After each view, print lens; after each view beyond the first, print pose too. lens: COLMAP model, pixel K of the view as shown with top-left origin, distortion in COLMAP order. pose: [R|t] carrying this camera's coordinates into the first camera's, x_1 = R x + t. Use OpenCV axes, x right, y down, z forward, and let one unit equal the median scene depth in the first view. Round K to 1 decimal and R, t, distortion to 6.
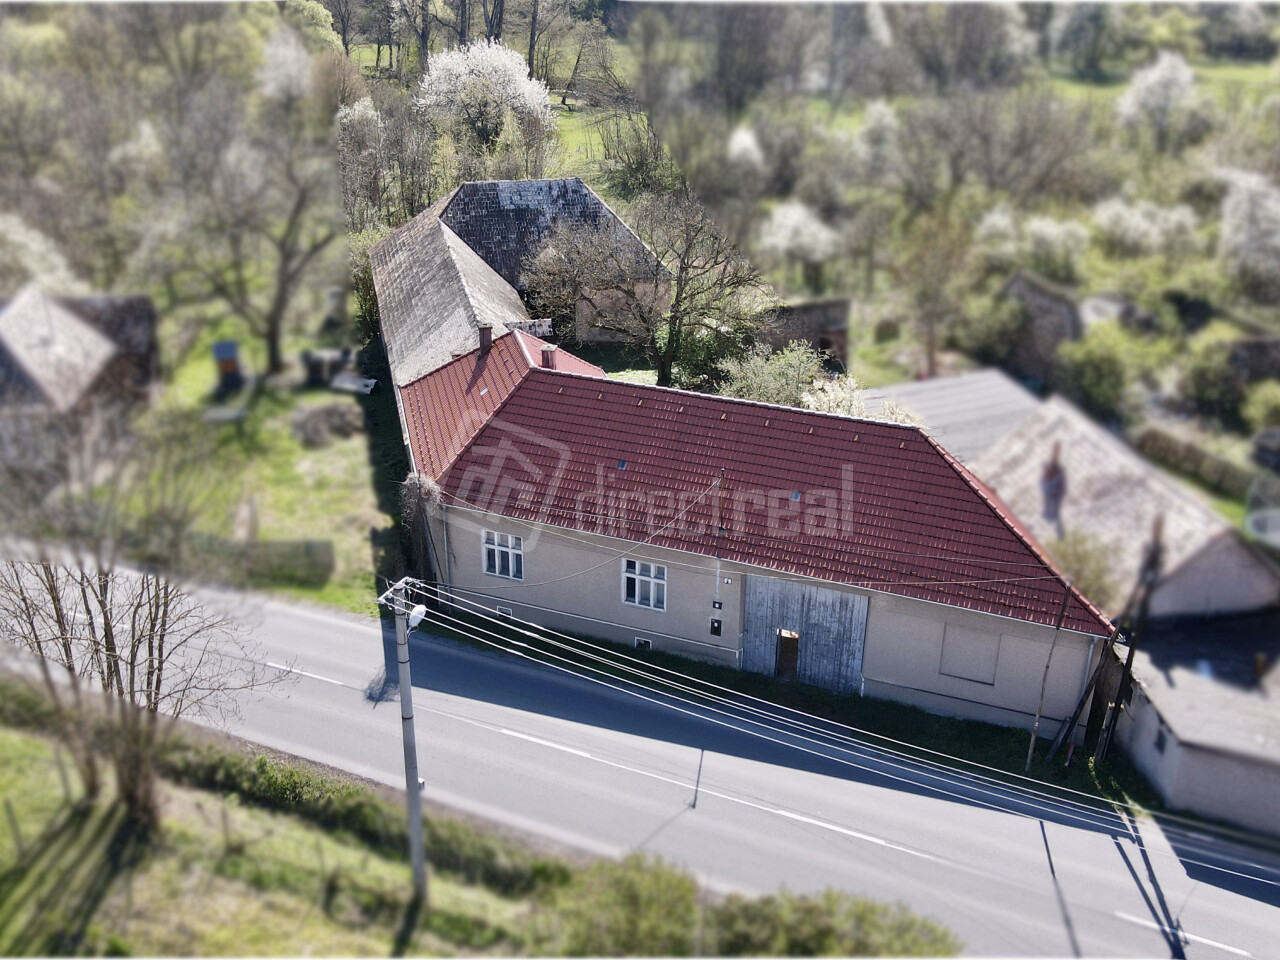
lens RADIAL K [[1258.8, 0, 638.6], [0, 1258.8, 458.8], [0, 0, 1]] dist [-0.022300, 0.096641]
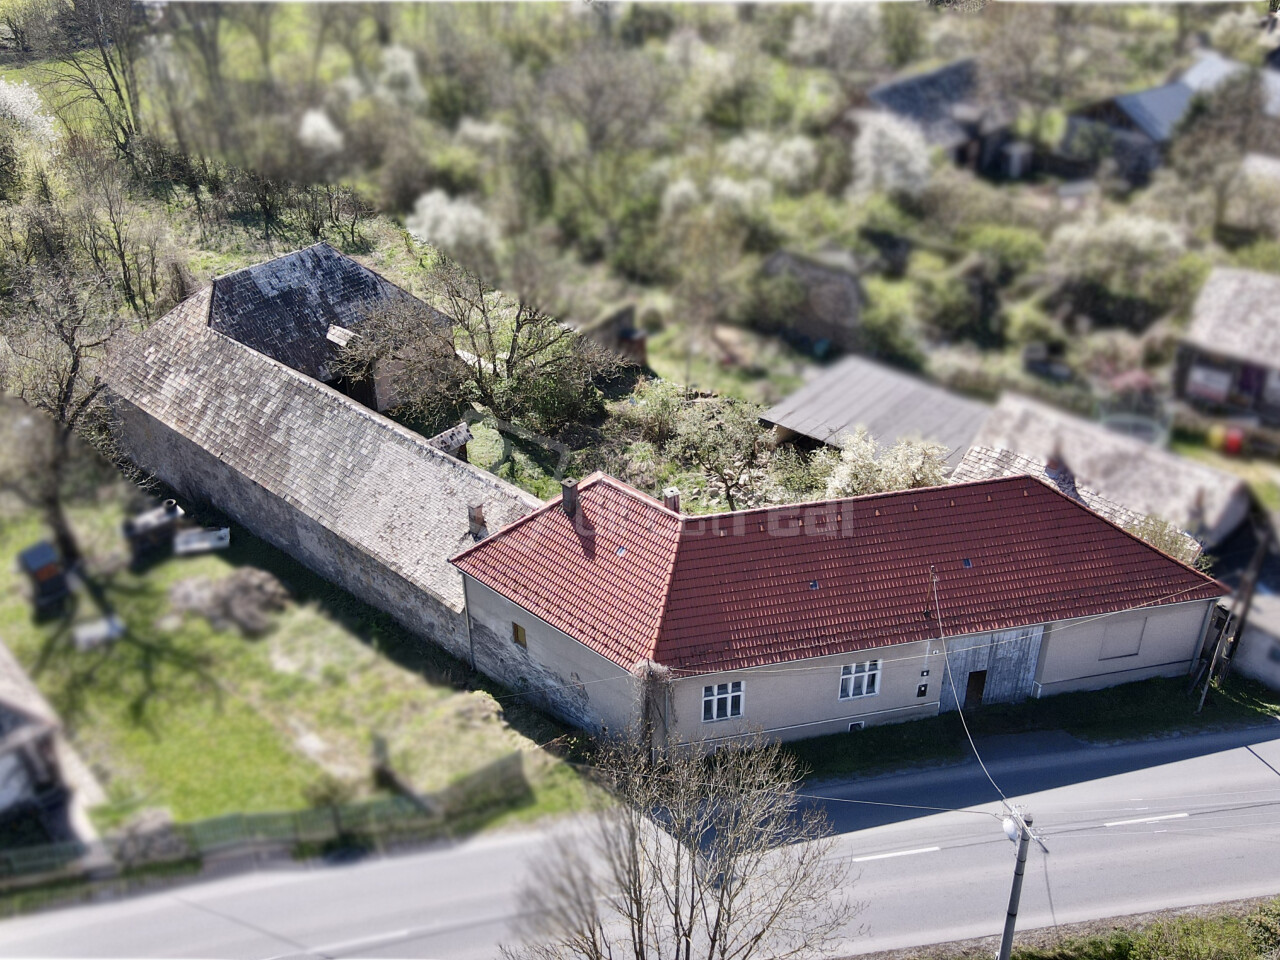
lens RADIAL K [[1258.8, 0, 638.6], [0, 1258.8, 458.8], [0, 0, 1]] dist [-0.022300, 0.096641]
pose [[0.832625, -0.307021, 0.460949, -0.604013], [0.249499, 0.950978, 0.182735, -0.333588], [-0.494456, -0.037143, 0.868409, 0.136766]]
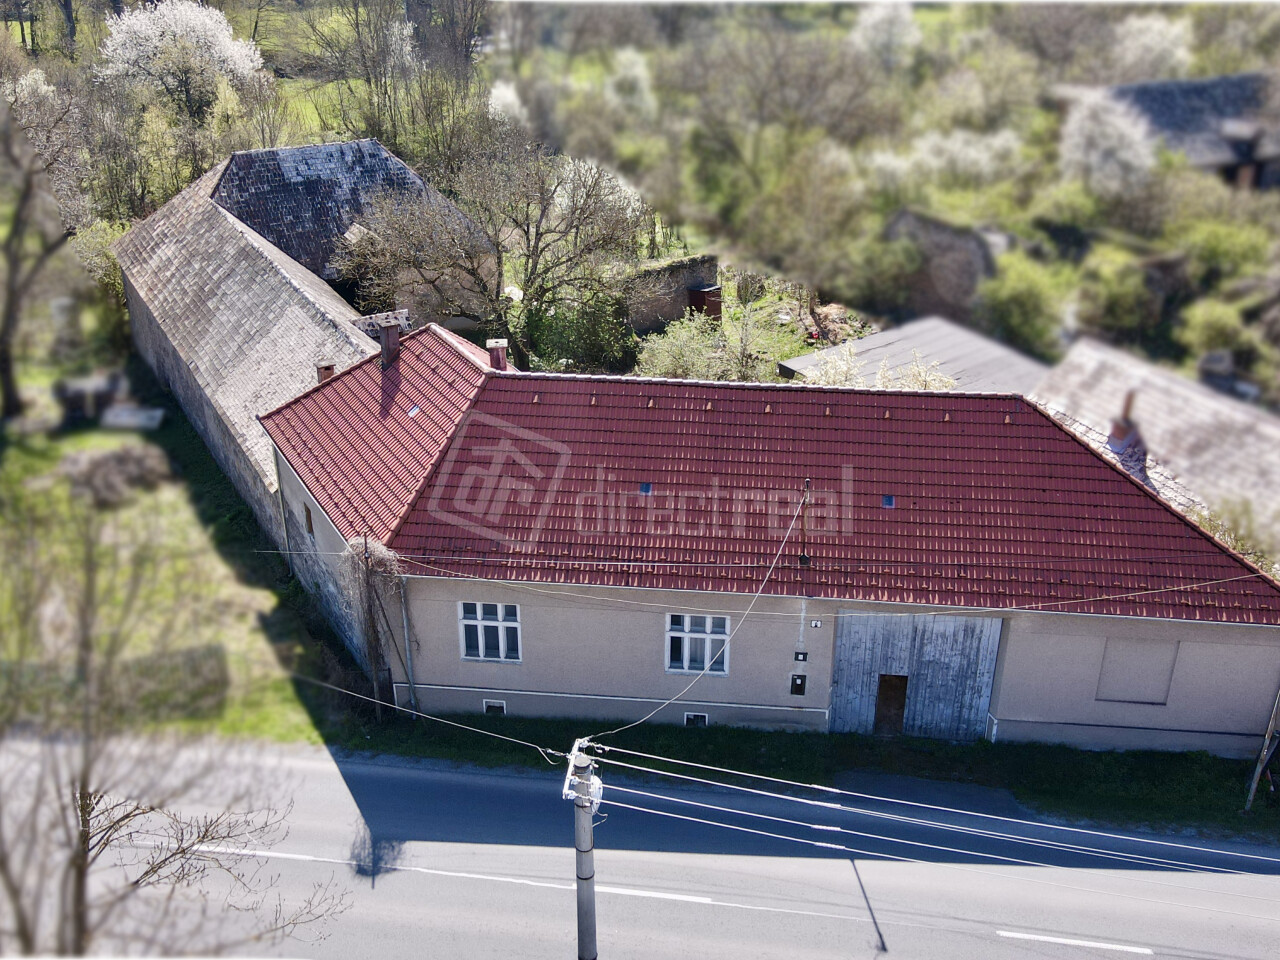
lens RADIAL K [[1258.8, 0, 638.6], [0, 1258.8, 458.8], [0, 0, 1]] dist [-0.022300, 0.096641]
pose [[0.962248, -0.124896, 0.241827, -0.194886], [0.120186, 0.992162, 0.034193, -0.038873], [-0.244202, -0.003838, 0.969717, 0.277453]]
